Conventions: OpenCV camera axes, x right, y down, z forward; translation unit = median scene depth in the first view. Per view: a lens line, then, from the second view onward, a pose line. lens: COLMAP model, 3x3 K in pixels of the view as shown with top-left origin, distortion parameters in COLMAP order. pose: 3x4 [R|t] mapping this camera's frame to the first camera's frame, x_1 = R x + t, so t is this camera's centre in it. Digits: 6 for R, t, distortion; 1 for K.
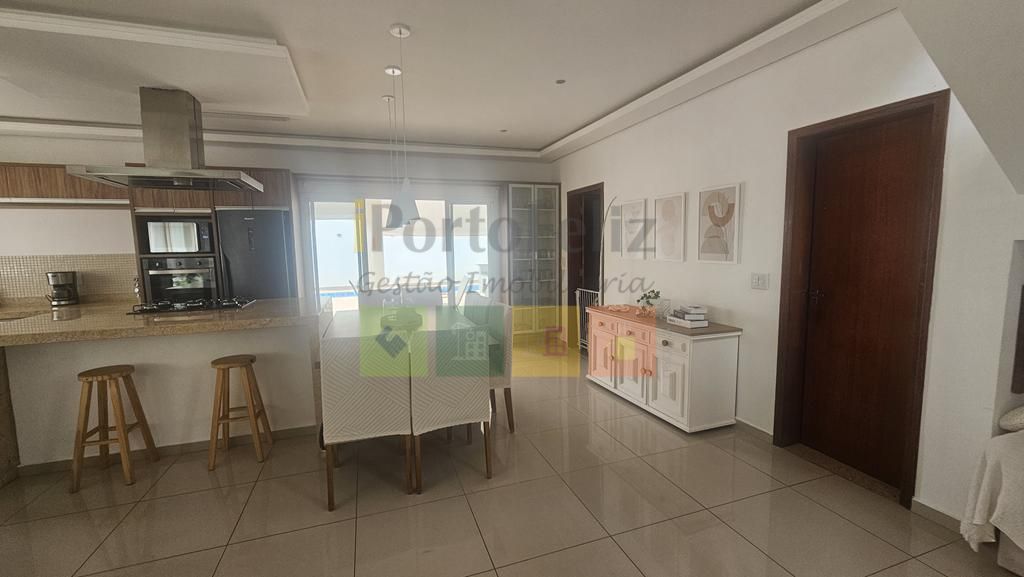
lens RADIAL K [[424.8, 0, 507.4], [0, 424.8, 289.6], [0, 0, 1]] dist [0.006558, -0.000313]
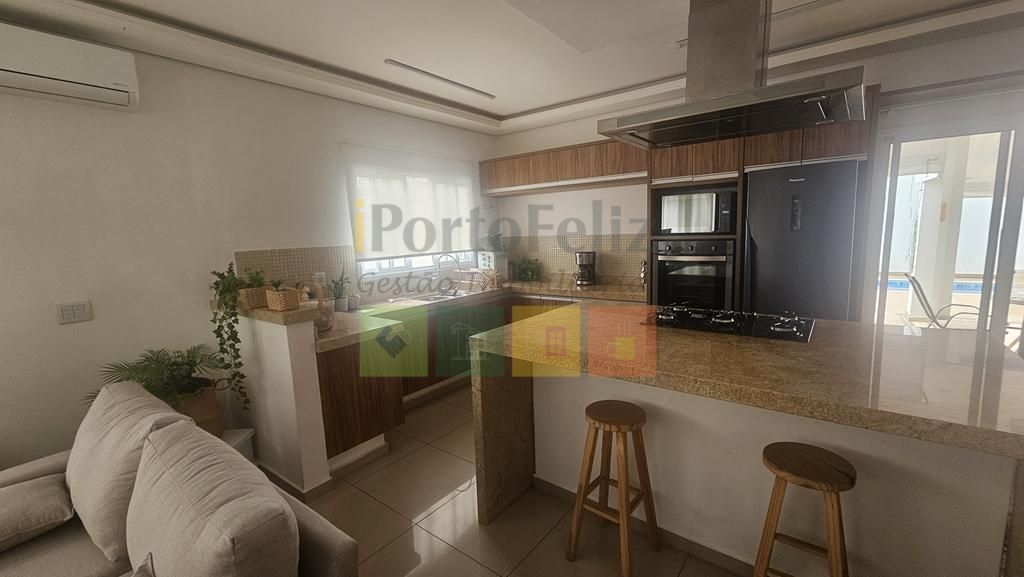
lens RADIAL K [[424.8, 0, 512.7], [0, 424.8, 288.9], [0, 0, 1]] dist [0.006558, -0.000313]
pose [[0.553810, 0.115277, -0.824625, -0.305018], [-0.058596, 0.993310, 0.099505, -0.045368], [0.830579, -0.006787, 0.556860, 0.301654]]
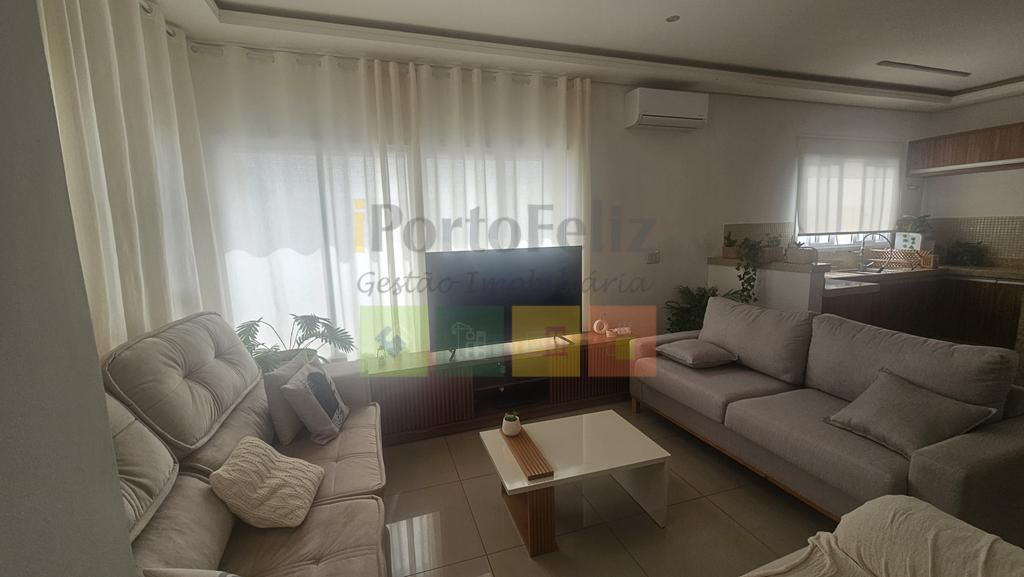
lens RADIAL K [[424.8, 0, 513.9], [0, 424.8, 289.5], [0, 0, 1]] dist [0.006558, -0.000313]
pose [[-0.003033, 0.166576, -0.986024, -0.144801], [-0.075047, 0.983210, 0.166332, 0.011815], [0.997175, 0.074503, 0.009519, -0.173752]]
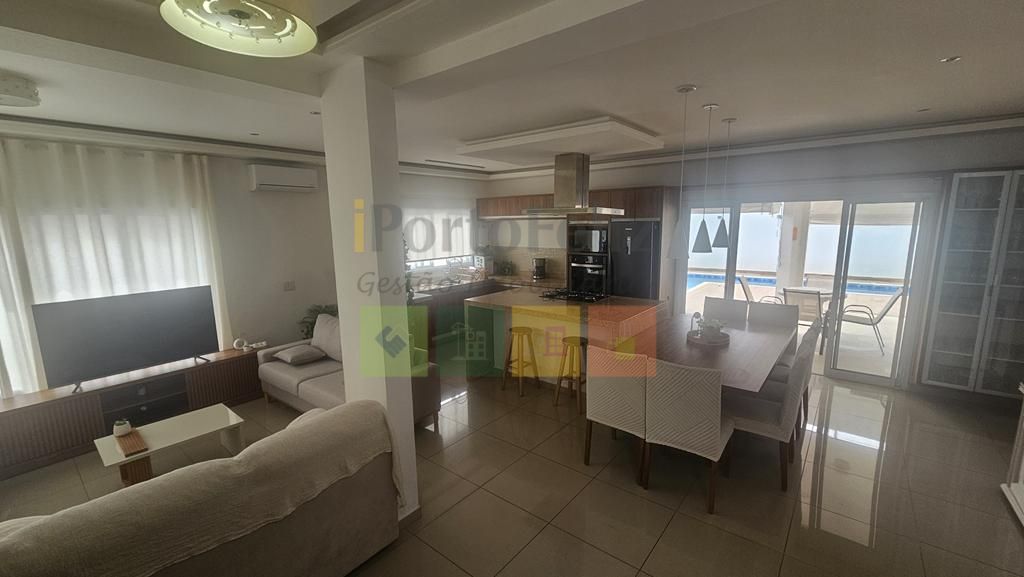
lens RADIAL K [[424.8, 0, 506.6], [0, 424.8, 293.9], [0, 0, 1]] dist [0.006558, -0.000313]
pose [[0.526355, 0.153617, -0.836273, 0.302533], [-0.077380, 0.988117, 0.132807, -0.117678], [0.846736, -0.005193, 0.531987, 0.012069]]
